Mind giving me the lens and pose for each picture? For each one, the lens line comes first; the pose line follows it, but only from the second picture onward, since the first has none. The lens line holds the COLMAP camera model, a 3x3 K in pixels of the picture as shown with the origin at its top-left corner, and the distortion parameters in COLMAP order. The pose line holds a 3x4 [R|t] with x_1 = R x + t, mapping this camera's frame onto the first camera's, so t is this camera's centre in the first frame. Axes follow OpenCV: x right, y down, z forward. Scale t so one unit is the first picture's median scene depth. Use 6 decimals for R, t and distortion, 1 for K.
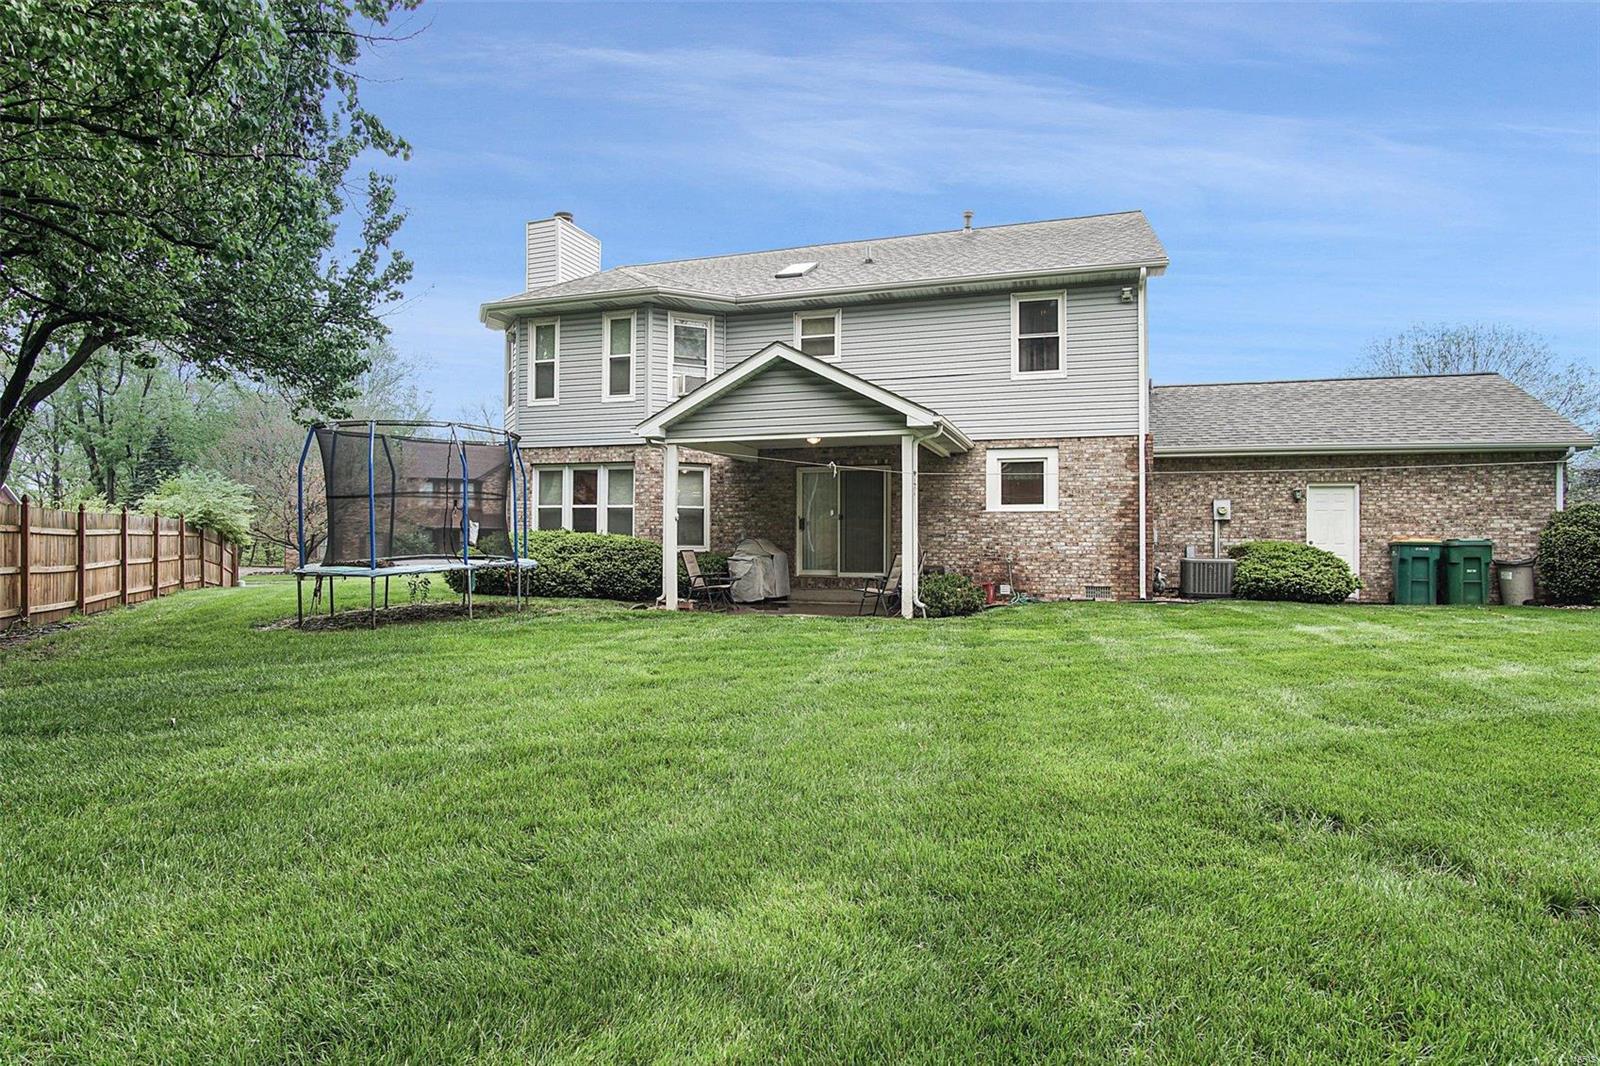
lens RADIAL K [[873.1, 0, 800.0], [0, 873.1, 533.0], [0, 0, 1]] dist [-0.024104, 0.001968]
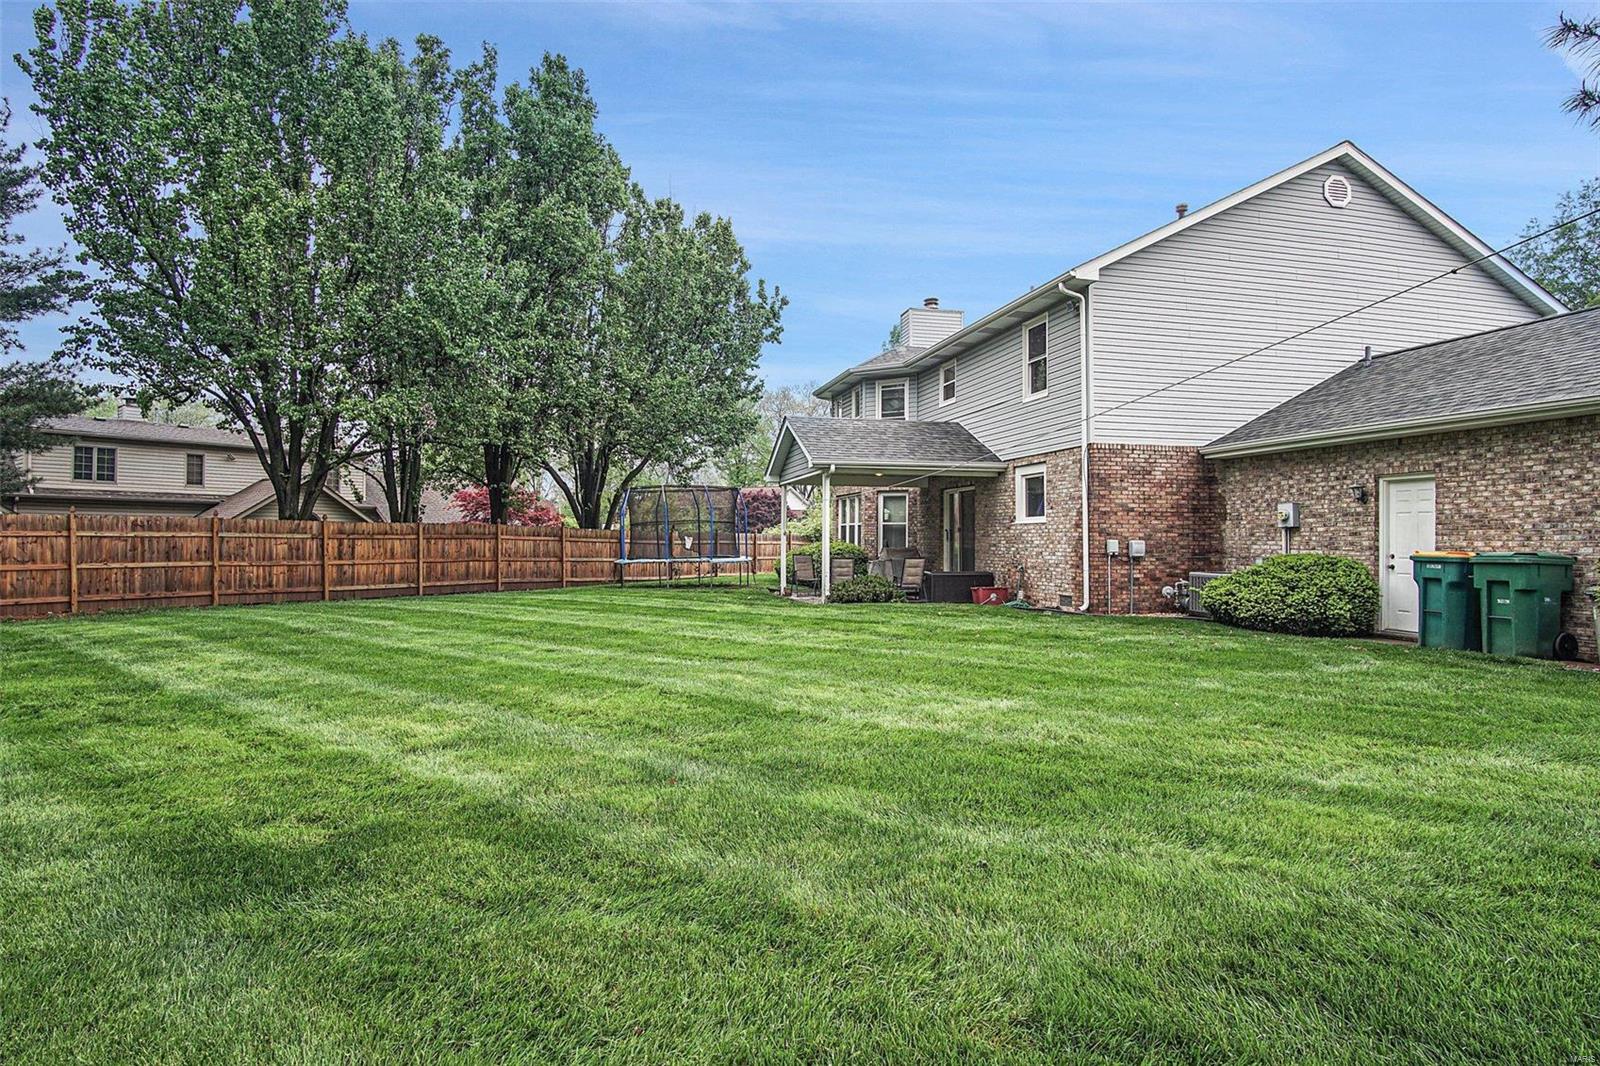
lens RADIAL K [[873.1, 0, 800.0], [0, 873.1, 533.0], [0, 0, 1]] dist [-0.024104, 0.001968]
pose [[0.521753, -0.009007, -0.853049, 1.002563], [0.000366, 0.999947, -0.010334, -0.001499], [0.853097, 0.005080, 0.521728, 0.188323]]
